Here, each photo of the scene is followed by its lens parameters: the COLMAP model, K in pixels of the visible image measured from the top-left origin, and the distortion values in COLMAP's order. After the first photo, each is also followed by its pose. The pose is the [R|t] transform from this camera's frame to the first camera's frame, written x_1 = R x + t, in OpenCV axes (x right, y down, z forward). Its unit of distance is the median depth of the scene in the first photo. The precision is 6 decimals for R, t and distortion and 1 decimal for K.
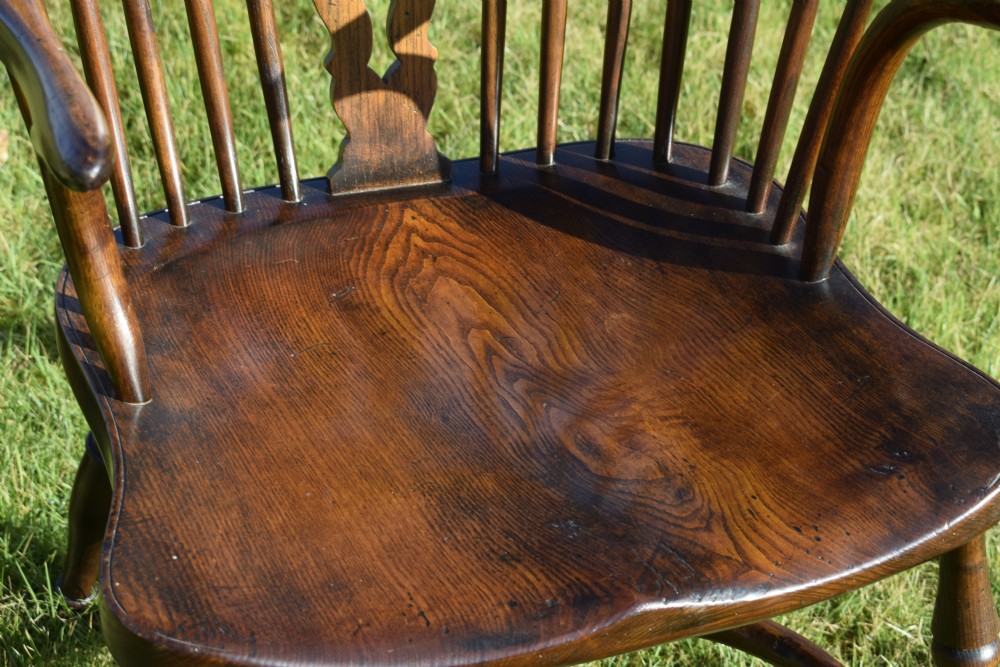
lens RADIAL K [[2055.7, 0, 502.3], [0, 2055.7, 333.7], [0, 0, 1]] dist [-0.034758, 0.031663]
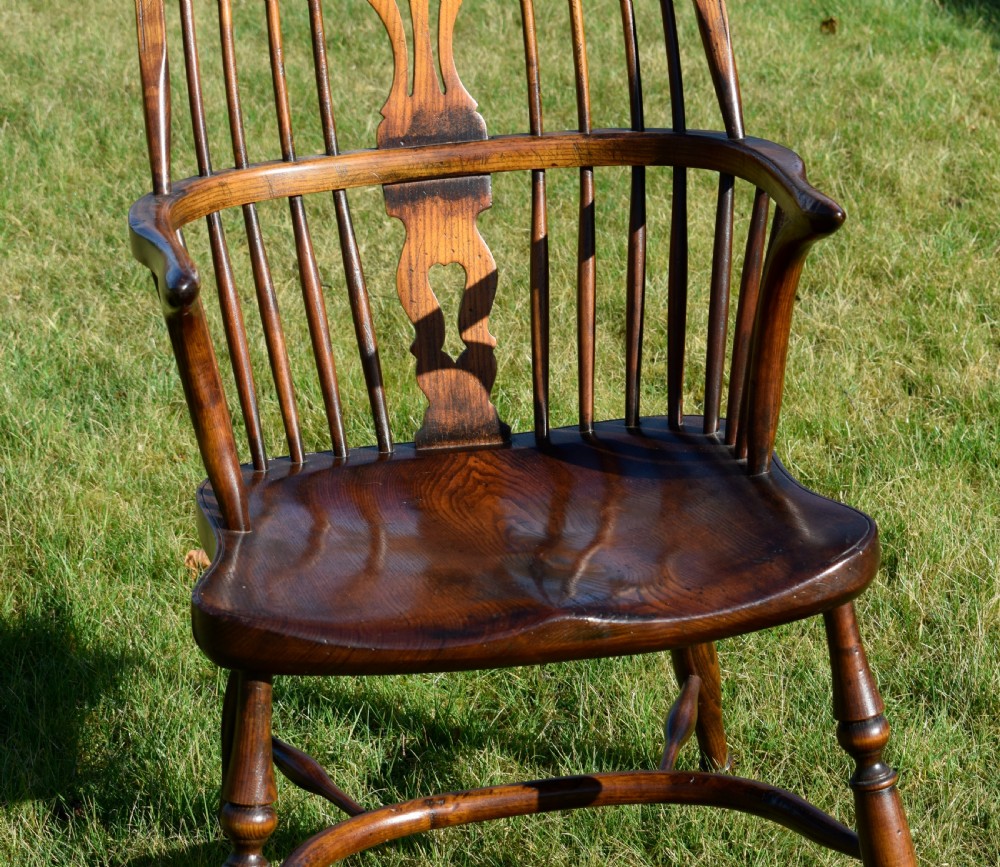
lens RADIAL K [[2904.7, 0, 586.2], [0, 2904.7, 435.1], [0, 0, 1]] dist [-0.043053, 0.263433]
pose [[0.985932, -0.035325, -0.163372, 0.329891], [-0.016368, 0.952310, -0.304694, 0.491026], [0.166345, 0.303081, 0.938334, -0.731393]]
